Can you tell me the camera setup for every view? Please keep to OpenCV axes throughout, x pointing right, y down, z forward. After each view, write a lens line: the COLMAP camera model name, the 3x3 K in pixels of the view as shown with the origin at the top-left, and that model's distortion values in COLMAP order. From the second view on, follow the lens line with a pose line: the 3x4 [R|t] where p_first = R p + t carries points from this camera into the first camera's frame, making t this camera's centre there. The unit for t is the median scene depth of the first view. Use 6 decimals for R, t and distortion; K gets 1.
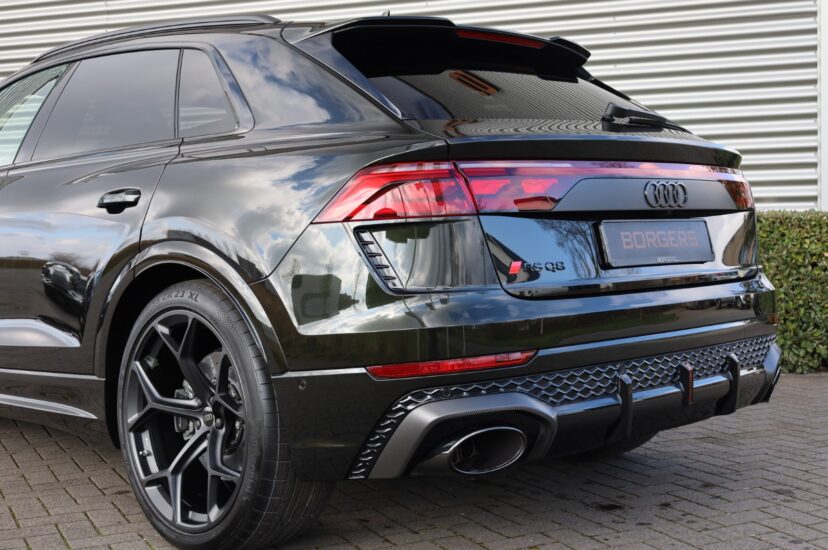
lens RADIAL K [[1161.1, 0, 413.5], [0, 1161.1, 272.0], [0, 0, 1]] dist [-0.299119, 0.000000]
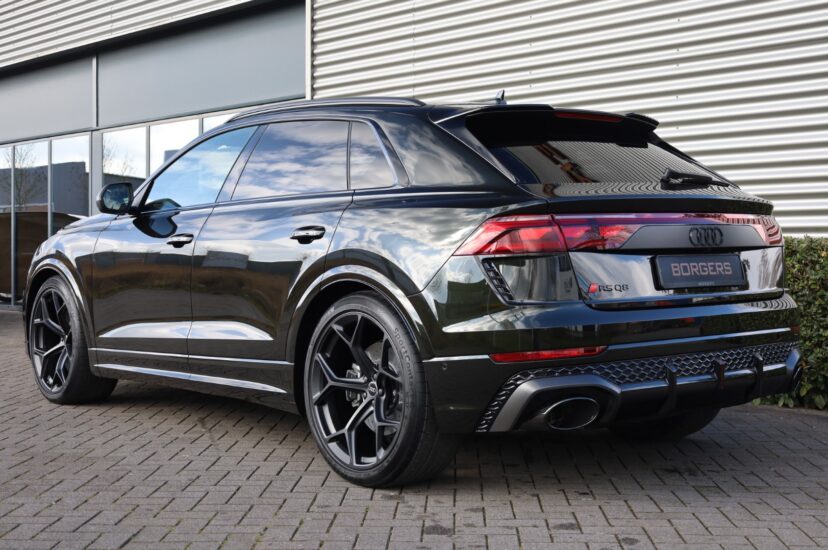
lens RADIAL K [[1199.8, 0, 412.1], [0, 1199.8, 277.9], [0, 0, 1]] dist [0.019800, 0.000000]
pose [[0.996797, 0.015682, -0.078427, -0.018733], [-0.016165, 0.999854, -0.005535, -0.004151], [0.078329, 0.006785, 0.996904, -0.478254]]
